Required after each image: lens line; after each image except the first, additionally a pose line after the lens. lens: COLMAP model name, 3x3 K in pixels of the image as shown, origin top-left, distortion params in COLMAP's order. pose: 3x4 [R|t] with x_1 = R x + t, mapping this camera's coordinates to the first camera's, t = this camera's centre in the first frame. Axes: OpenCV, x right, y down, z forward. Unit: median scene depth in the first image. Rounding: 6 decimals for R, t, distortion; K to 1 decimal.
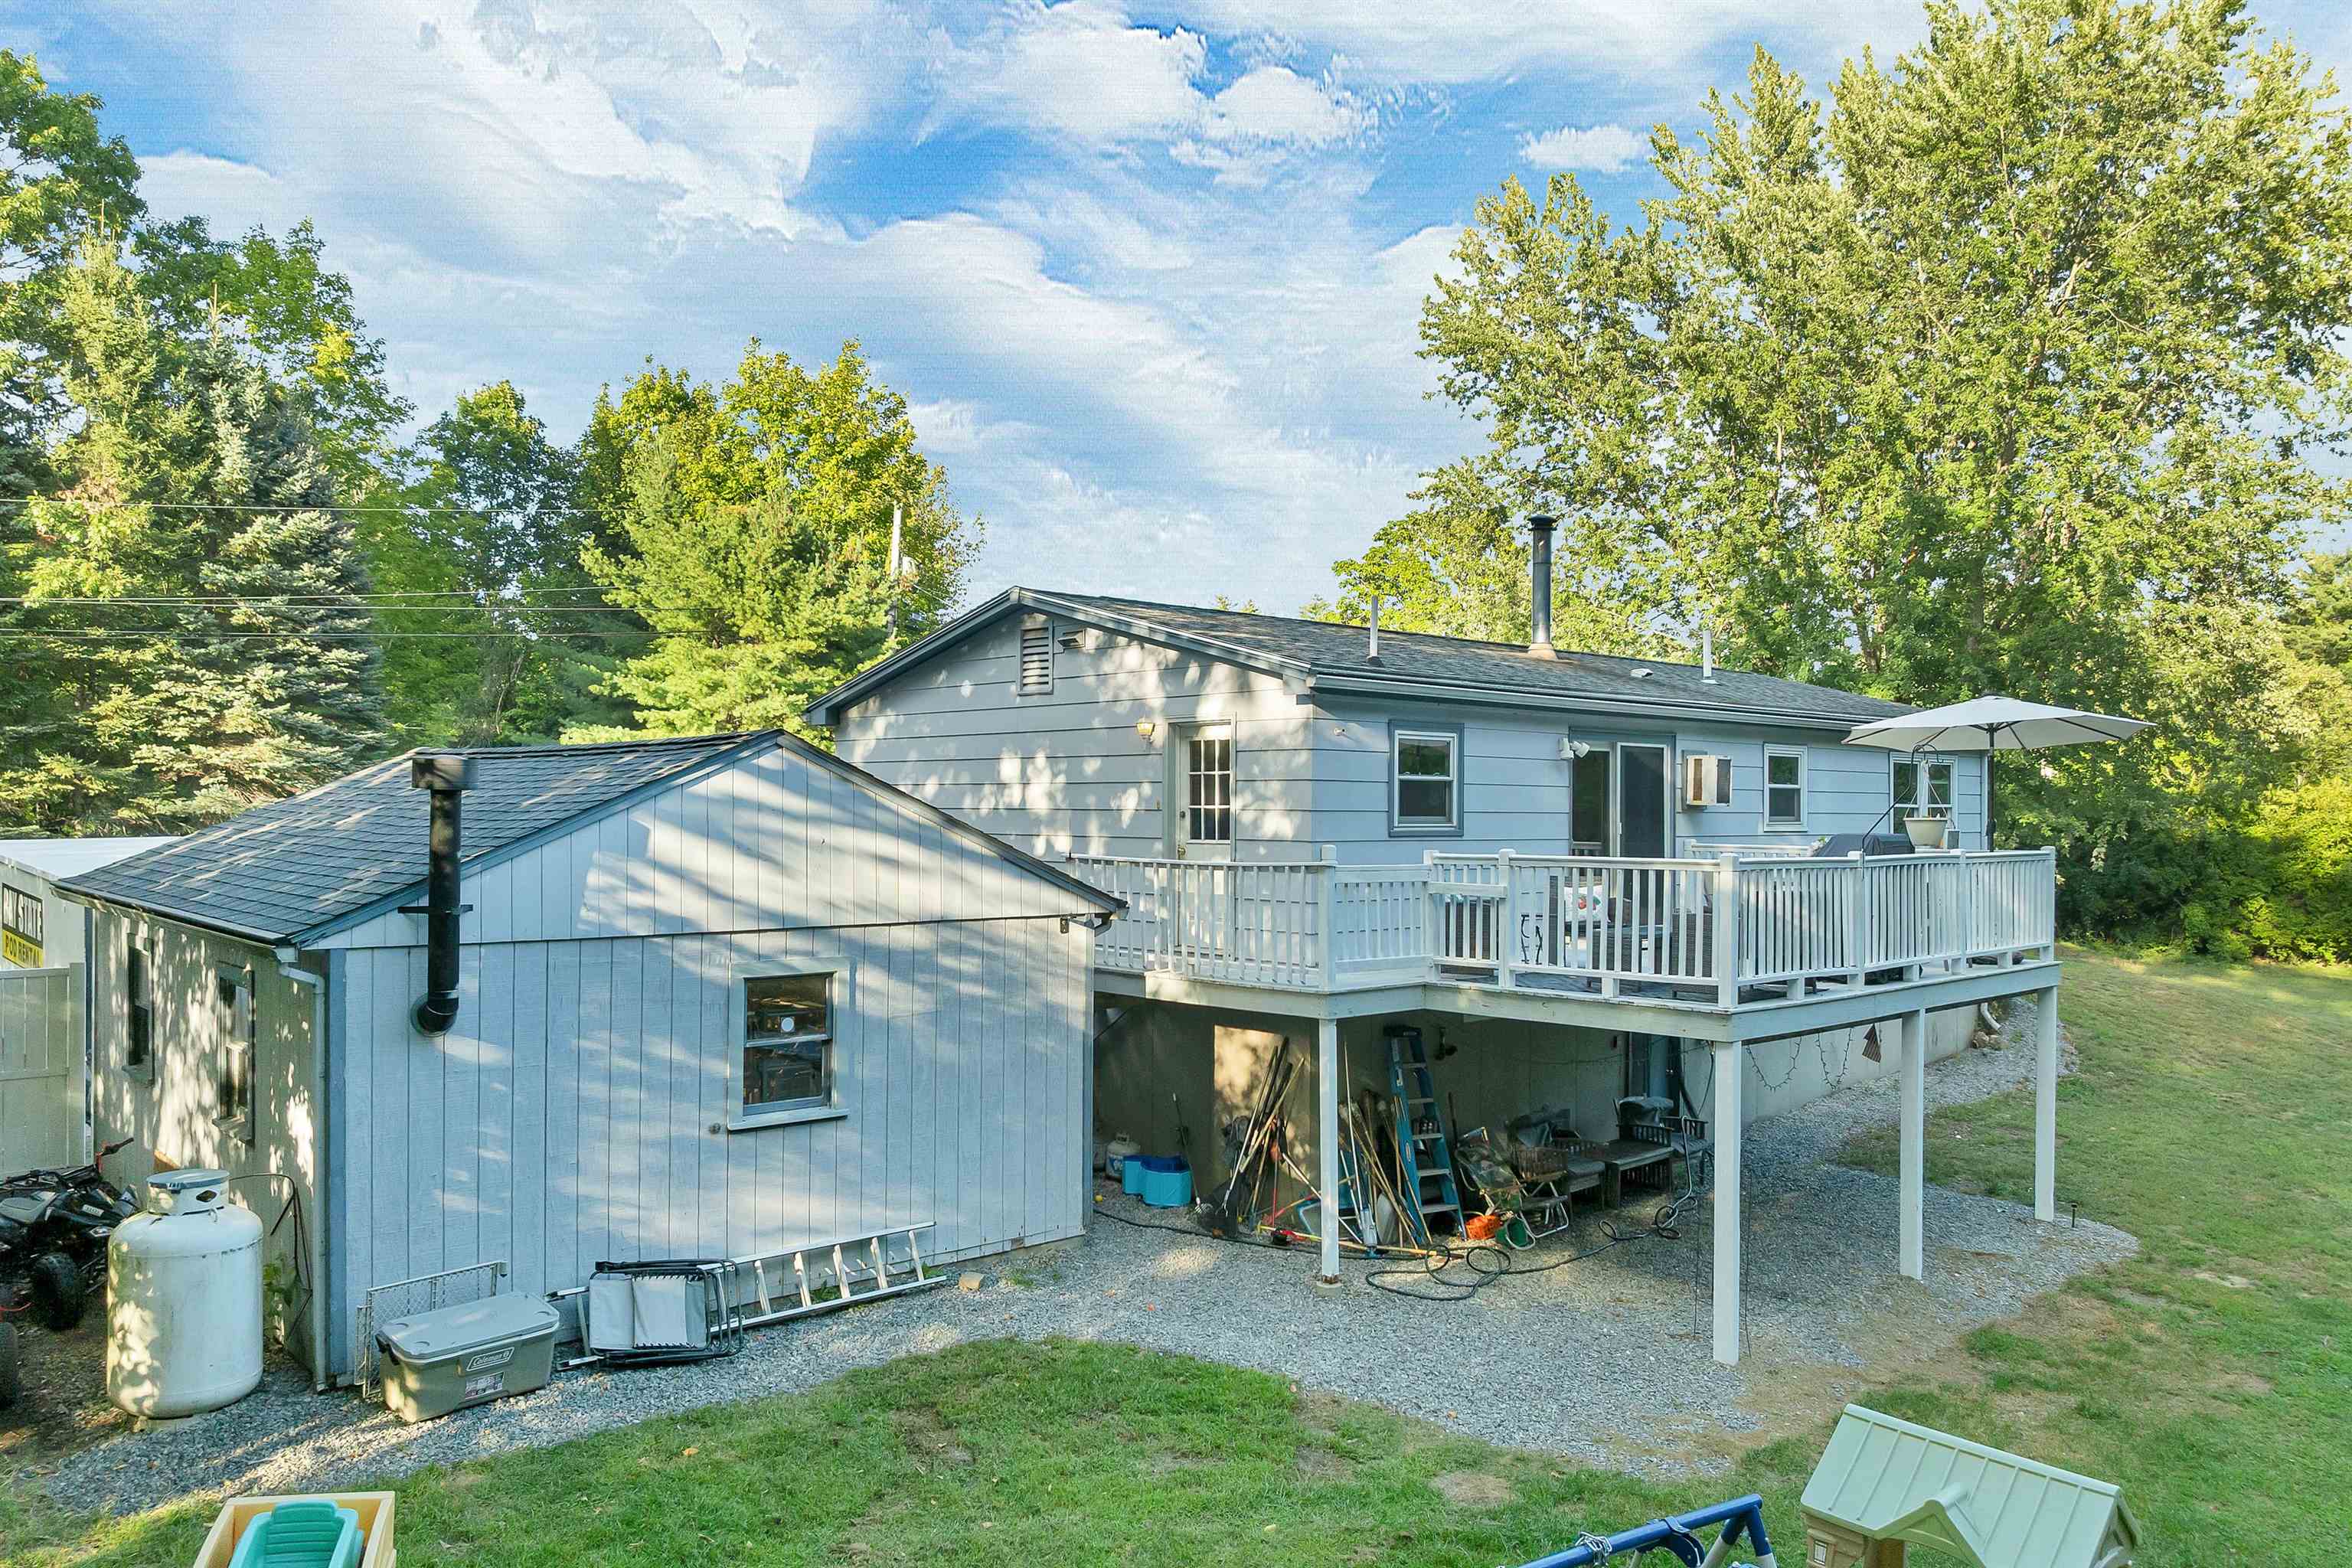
lens RADIAL K [[1695.4, 0, 1187.5], [0, 1695.4, 802.6], [0, 0, 1]] dist [-0.038421, 0.002705]
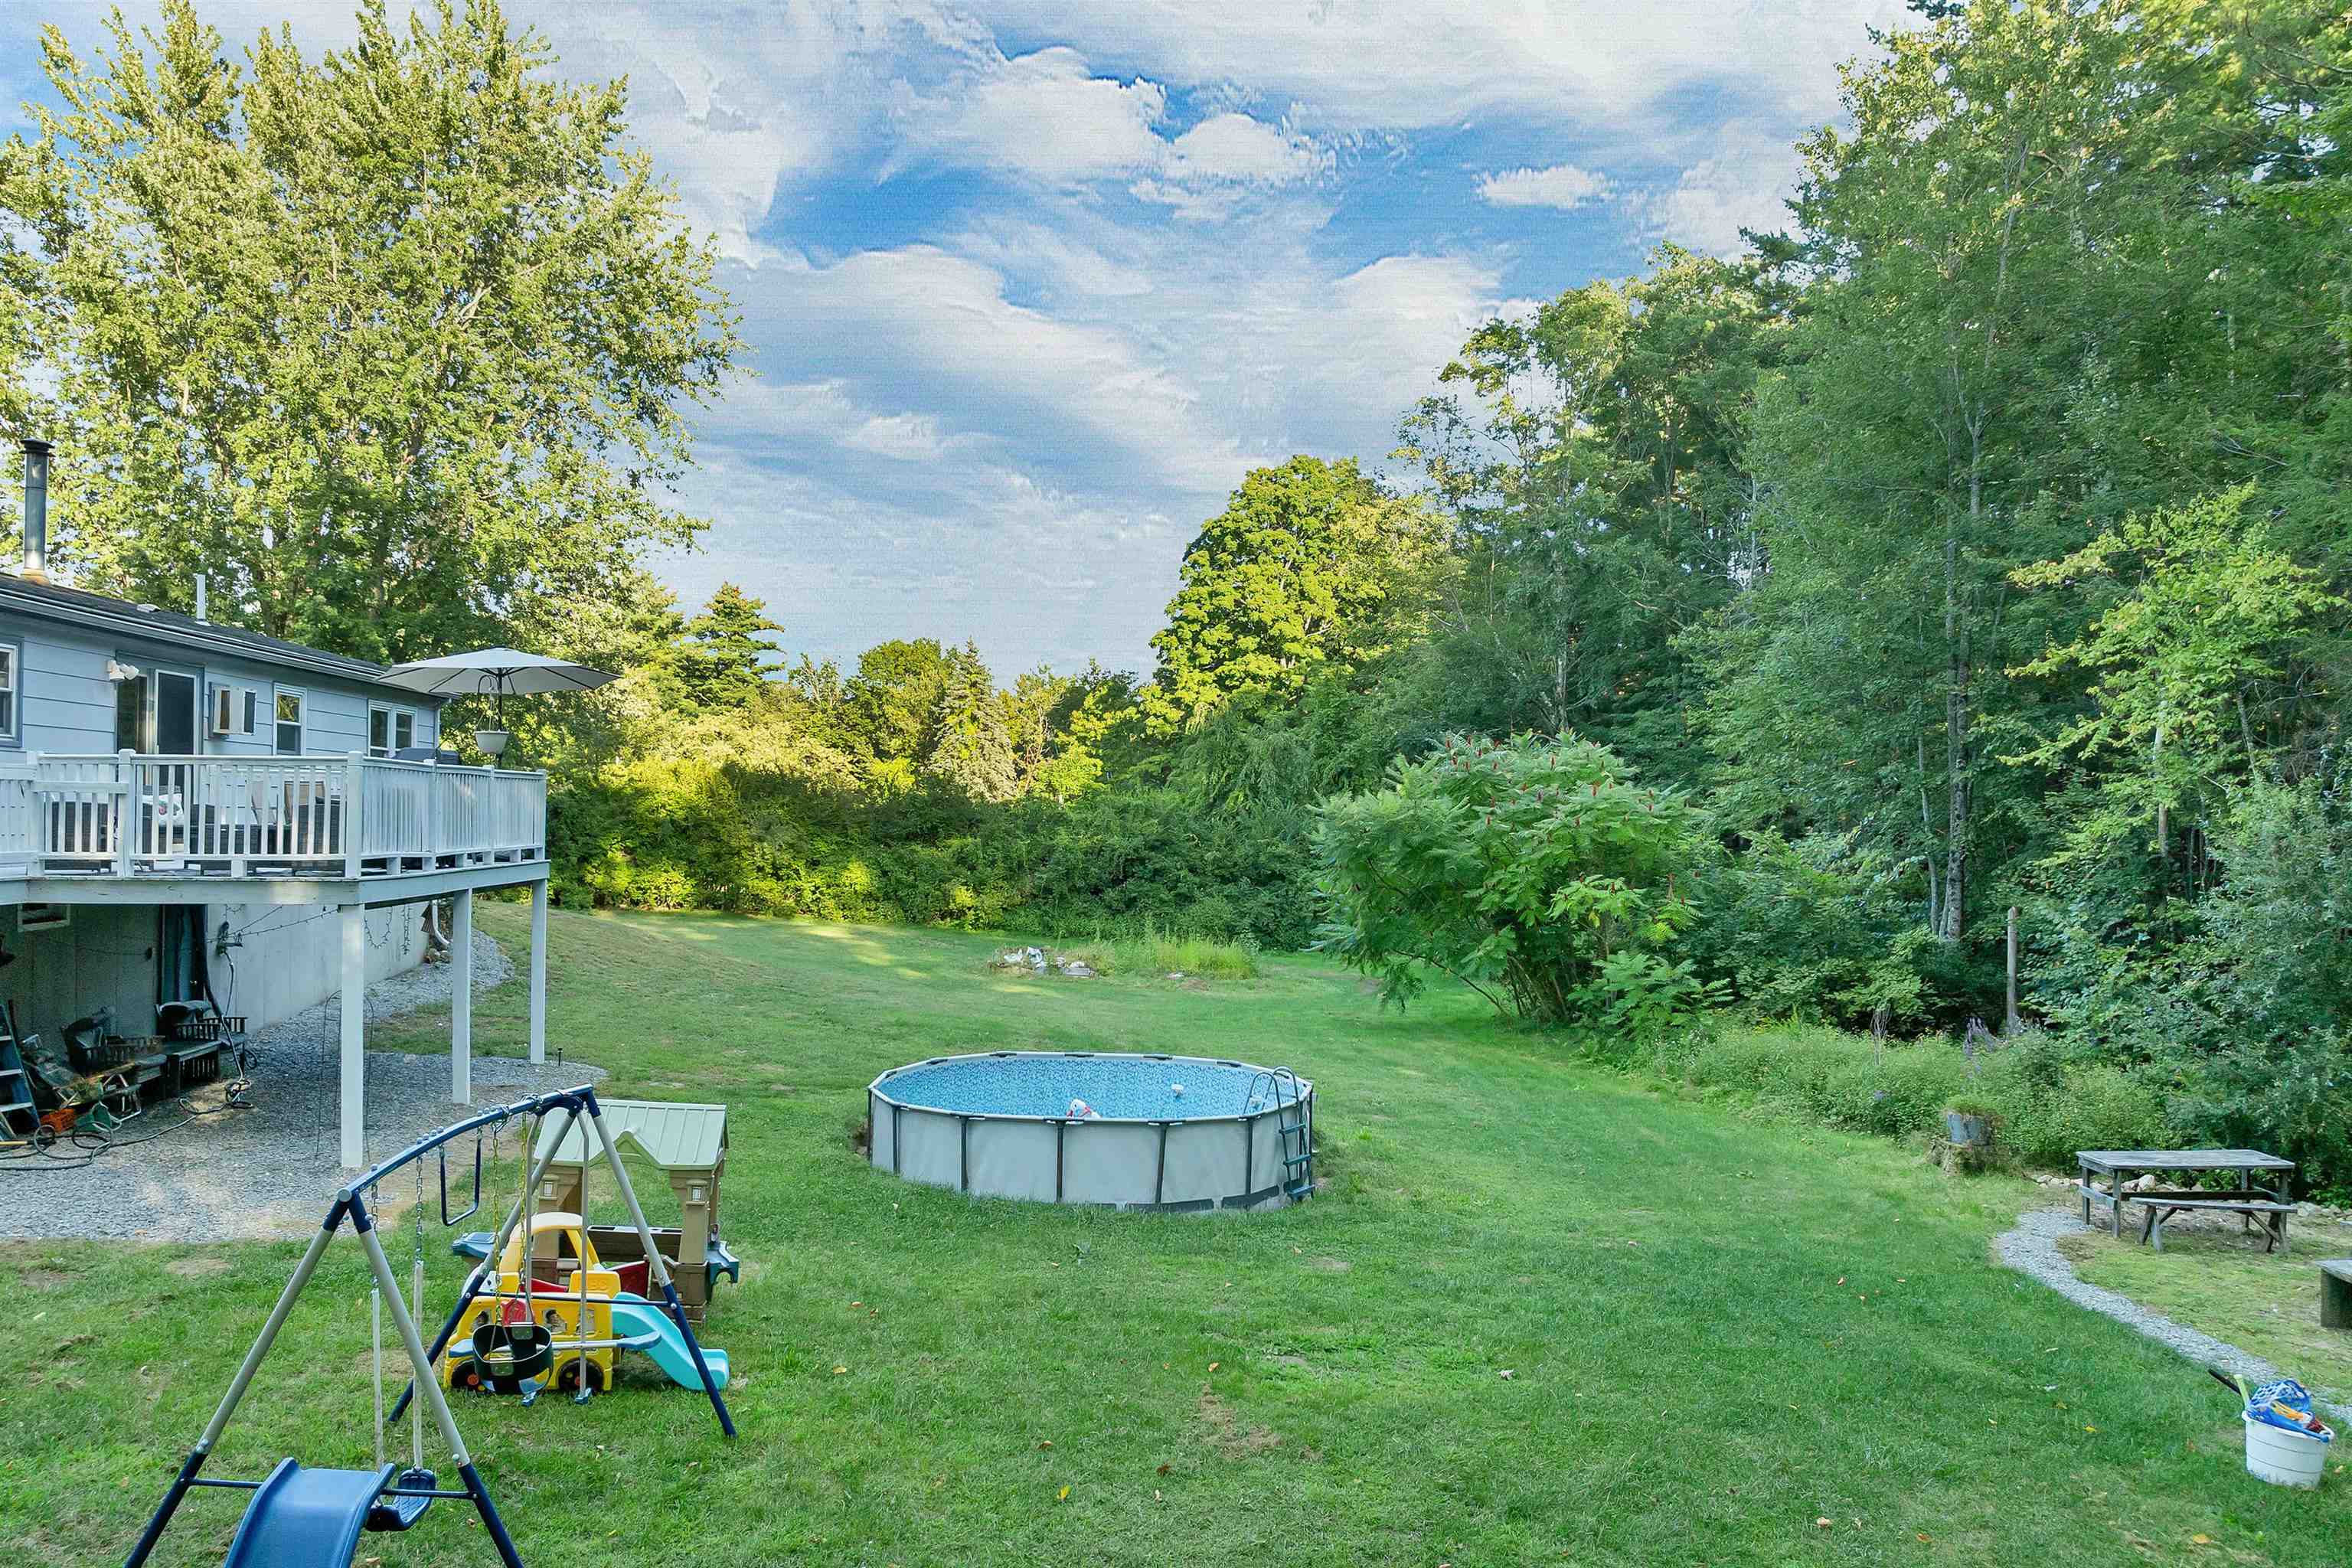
lens RADIAL K [[1695.4, 0, 1187.5], [0, 1695.4, 802.6], [0, 0, 1]] dist [-0.038421, 0.002705]
pose [[0.596412, 0.005804, 0.802658, -0.091490], [-0.011590, 0.999932, 0.001381, 0.018003], [-0.802595, -0.010127, 0.596438, -0.064860]]
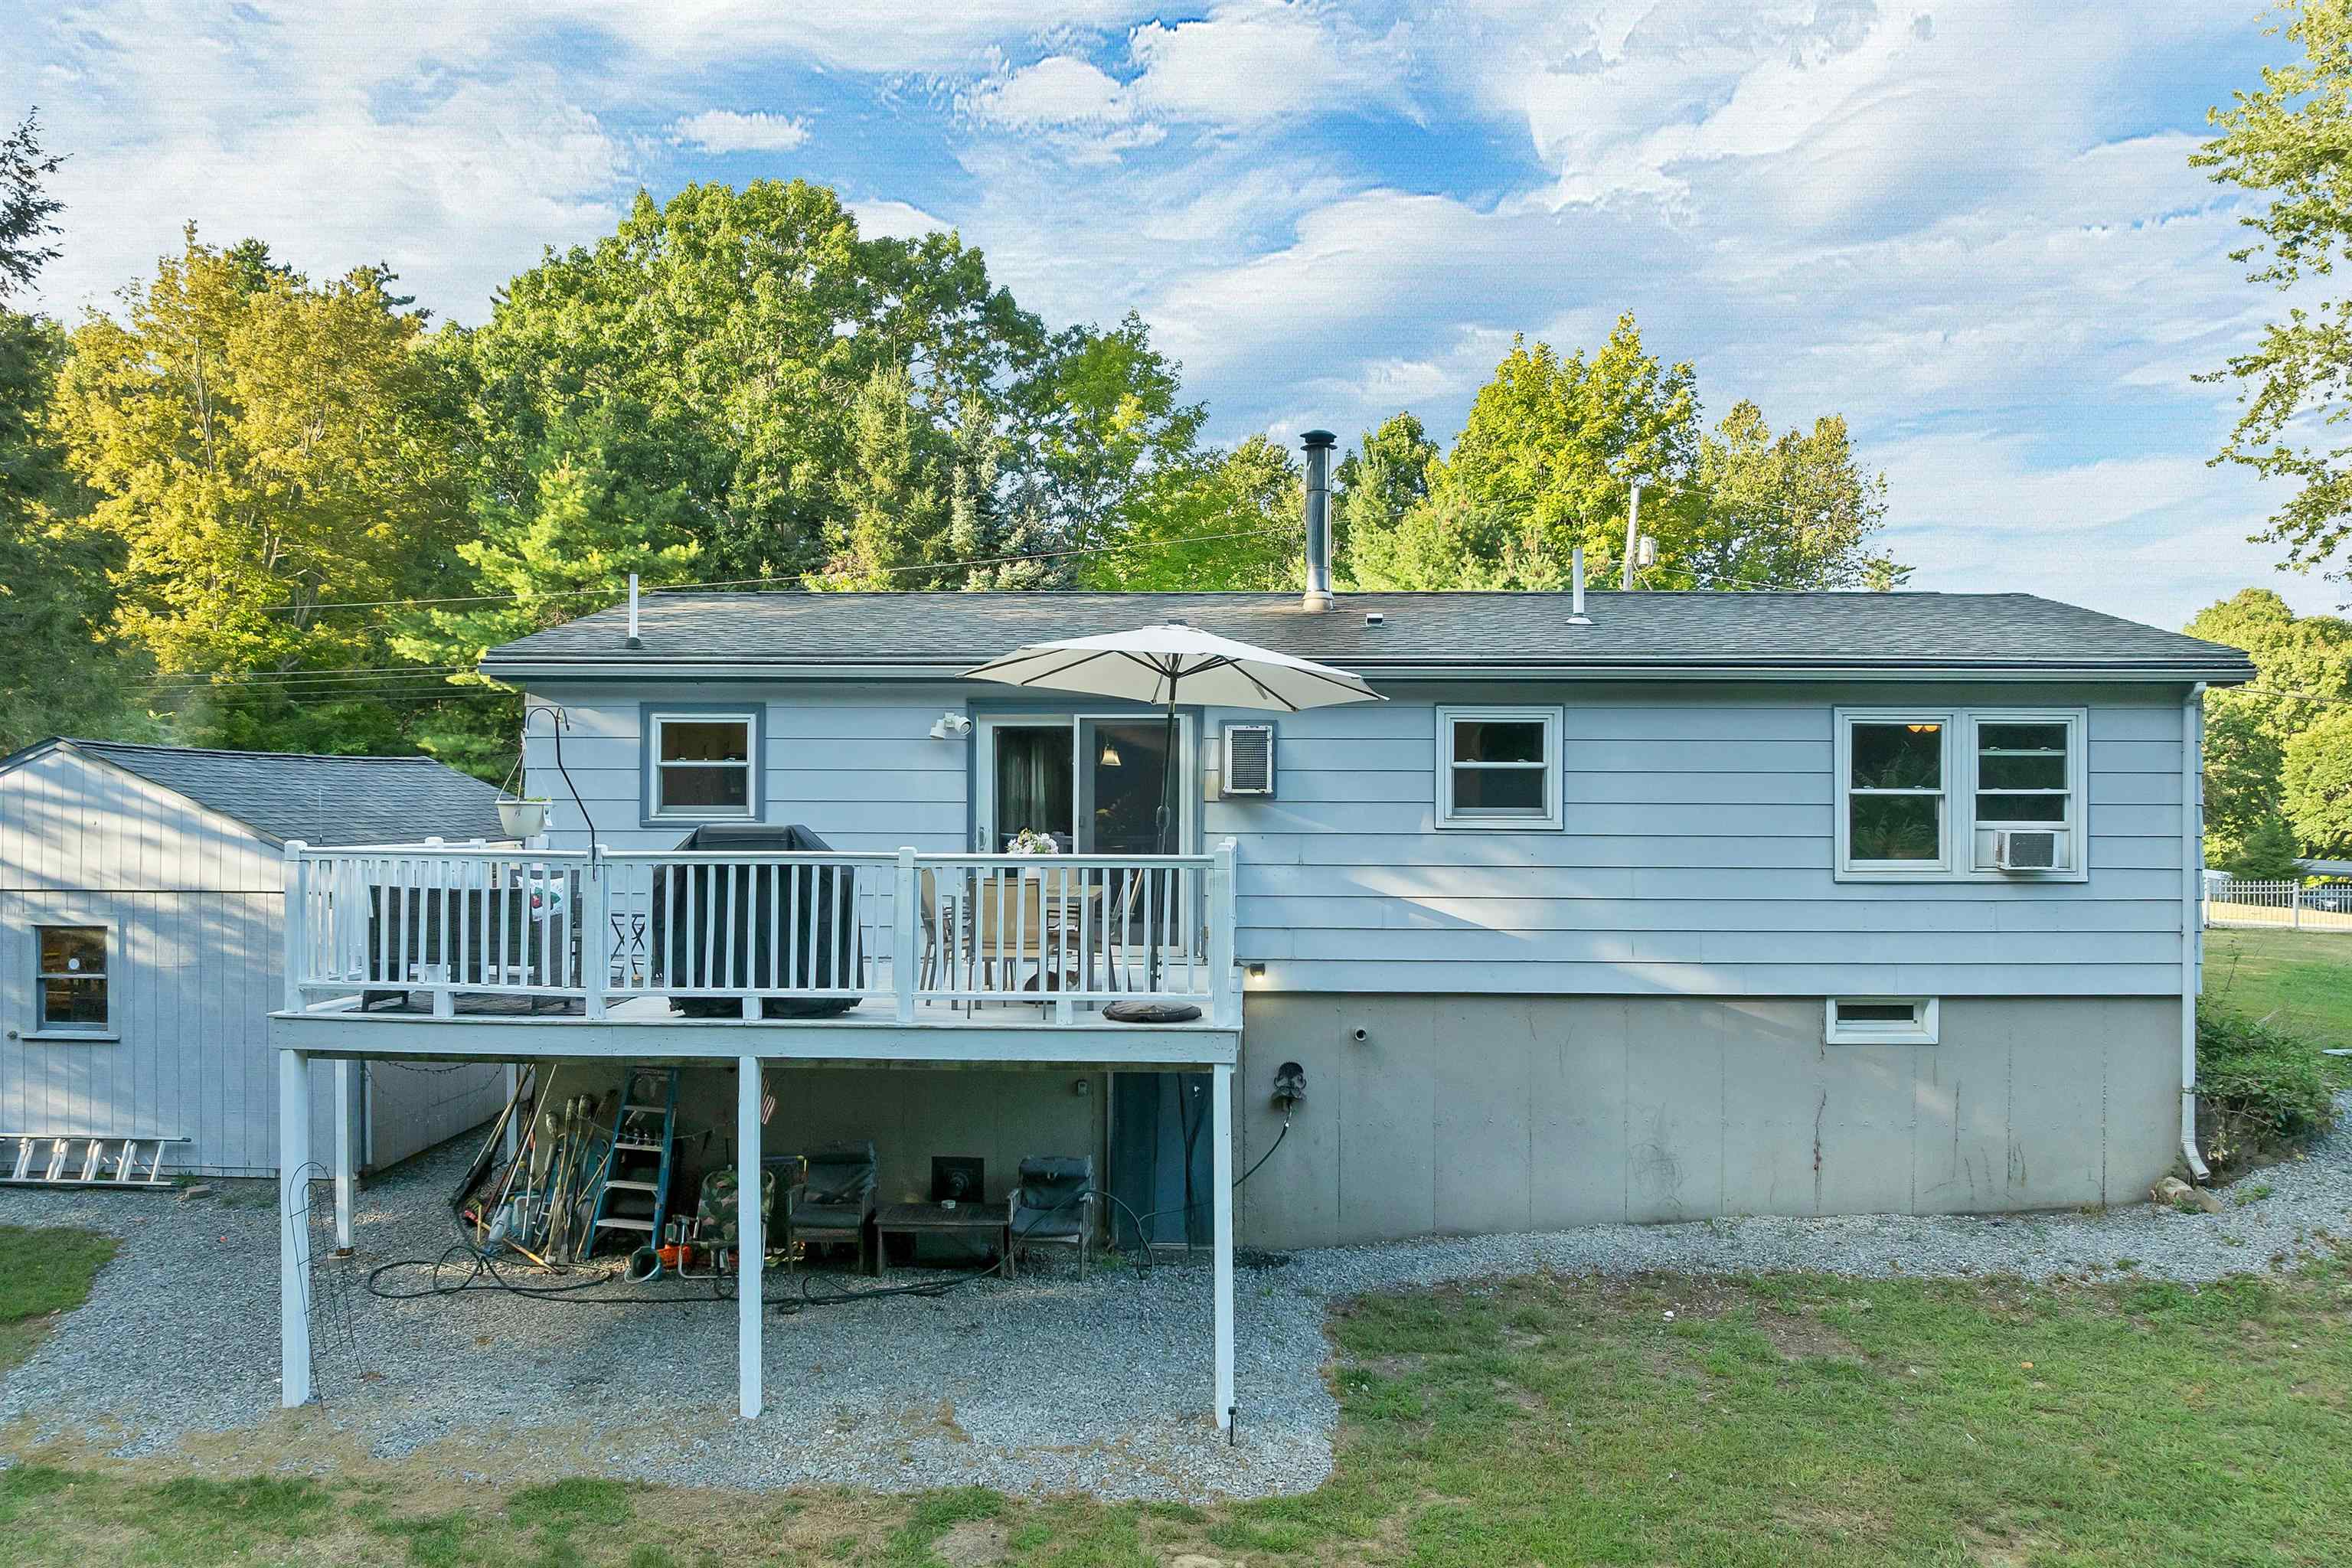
lens RADIAL K [[1695.4, 0, 1187.5], [0, 1695.4, 802.6], [0, 0, 1]] dist [-0.038421, 0.002705]
pose [[0.710827, -0.005114, -0.703348, 0.396408], [0.002490, 0.999986, -0.004754, 0.004657], [0.703363, 0.001628, 0.710829, 0.214113]]
